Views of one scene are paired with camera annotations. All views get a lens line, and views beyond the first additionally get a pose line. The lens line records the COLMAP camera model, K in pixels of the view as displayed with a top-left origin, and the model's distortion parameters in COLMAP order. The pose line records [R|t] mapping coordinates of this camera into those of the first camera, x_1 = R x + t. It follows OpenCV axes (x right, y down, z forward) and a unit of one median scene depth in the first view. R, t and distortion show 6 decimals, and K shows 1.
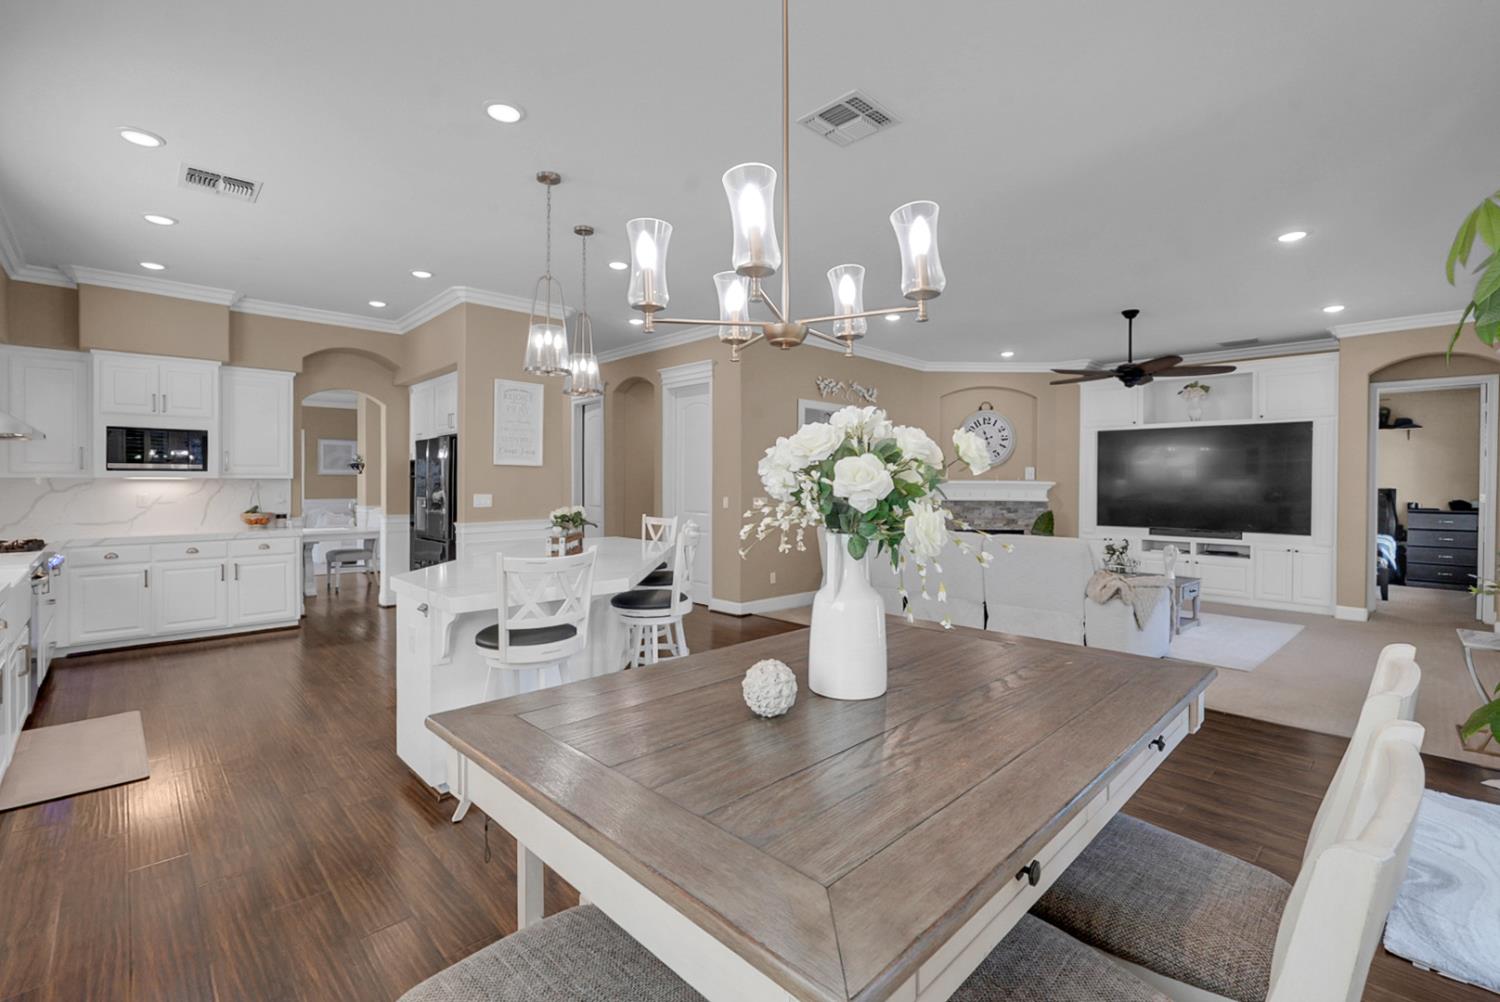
lens RADIAL K [[672.9, 0, 752.4], [0, 672.9, 484.7], [0, 0, 1]] dist [-0.012909, 0.004843]
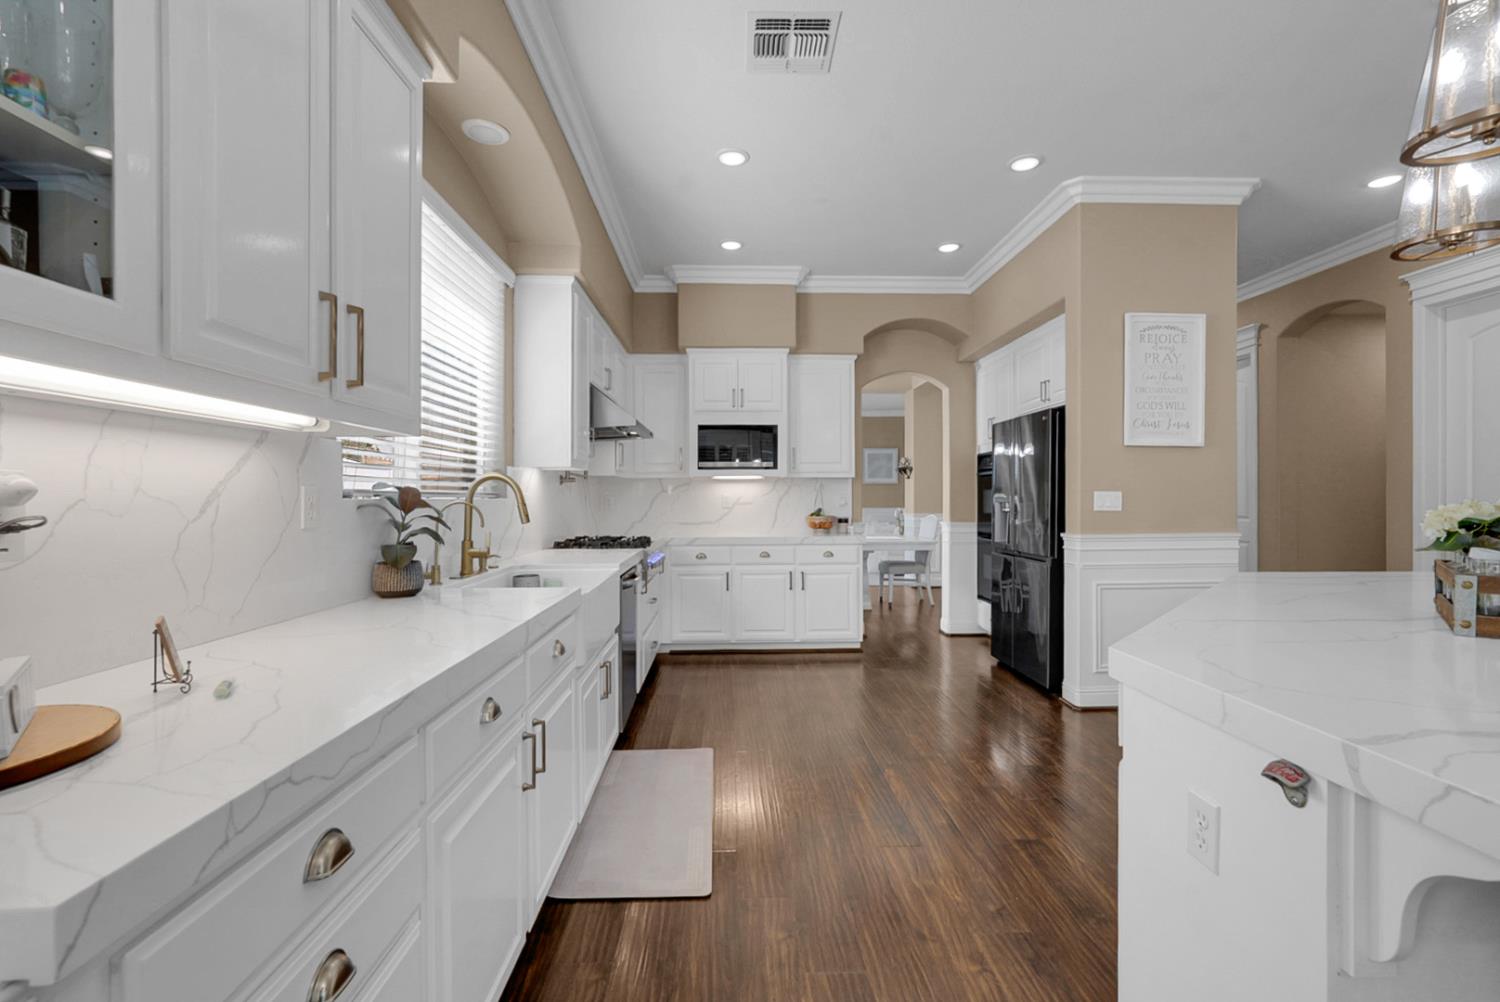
lens RADIAL K [[672.9, 0, 752.1], [0, 672.9, 497.5], [0, 0, 1]] dist [-0.012909, 0.004843]
pose [[0.750947, -0.002262, -0.660359, -0.222535], [-0.000717, 0.999991, -0.004240, 0.022301], [0.660363, 0.003658, 0.750938, 0.272529]]
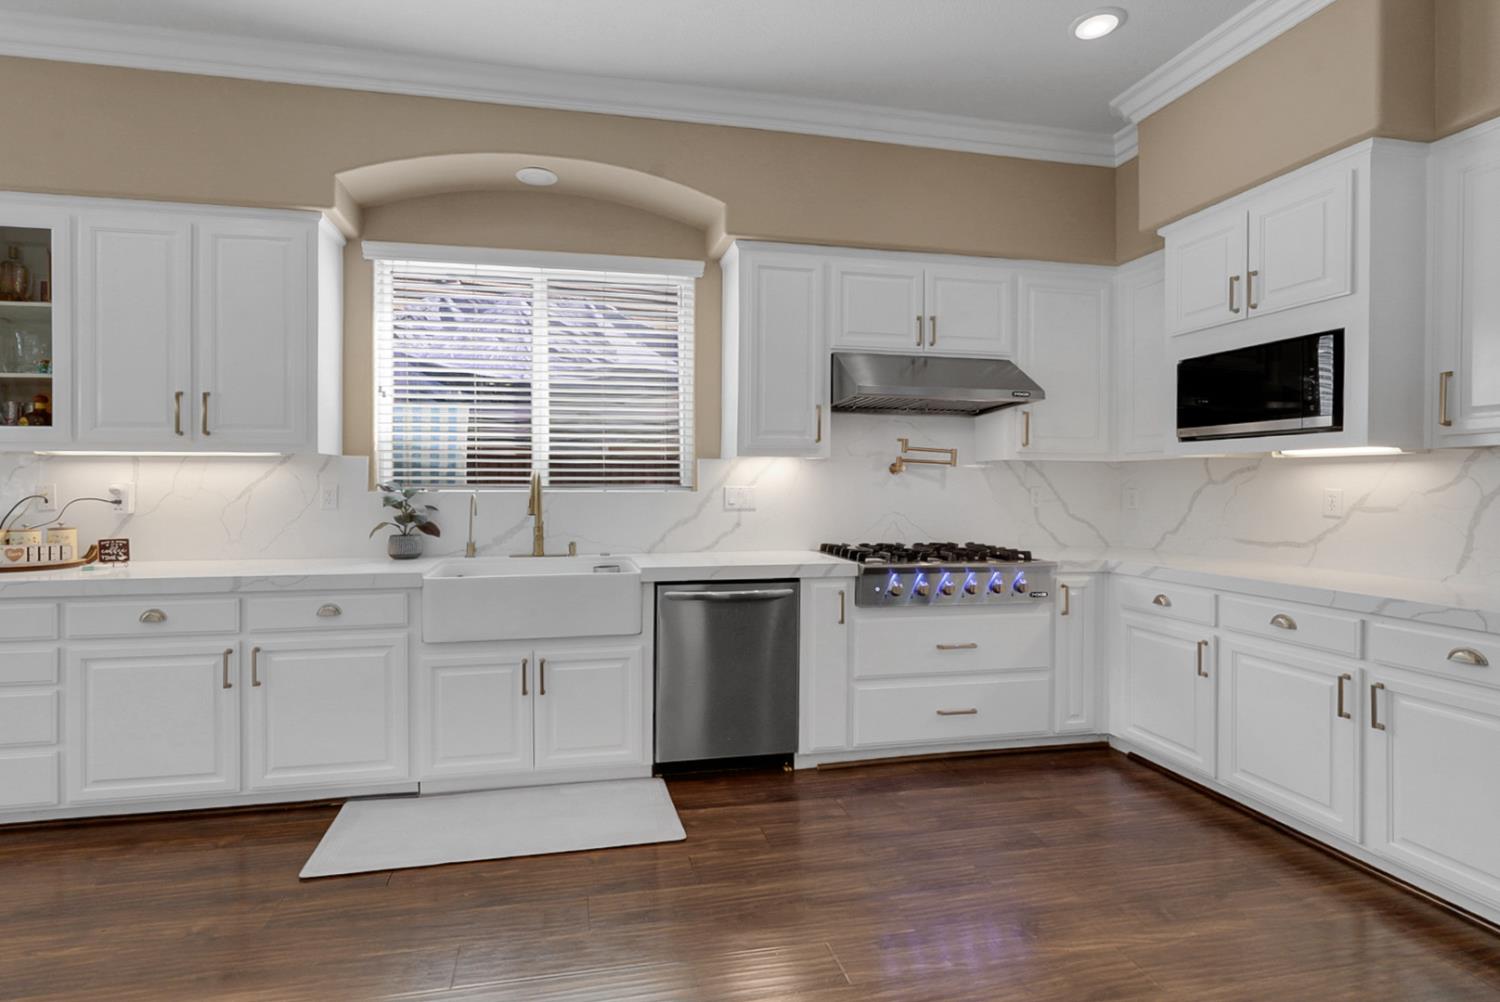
lens RADIAL K [[672.9, 0, 713.6], [0, 672.9, 486.6], [0, 0, 1]] dist [-0.012909, 0.004843]
pose [[-0.521771, 0.000916, -0.853085, -0.275276], [-0.007624, 0.999954, 0.005737, 0.012782], [0.853051, 0.009498, -0.521741, 0.869064]]
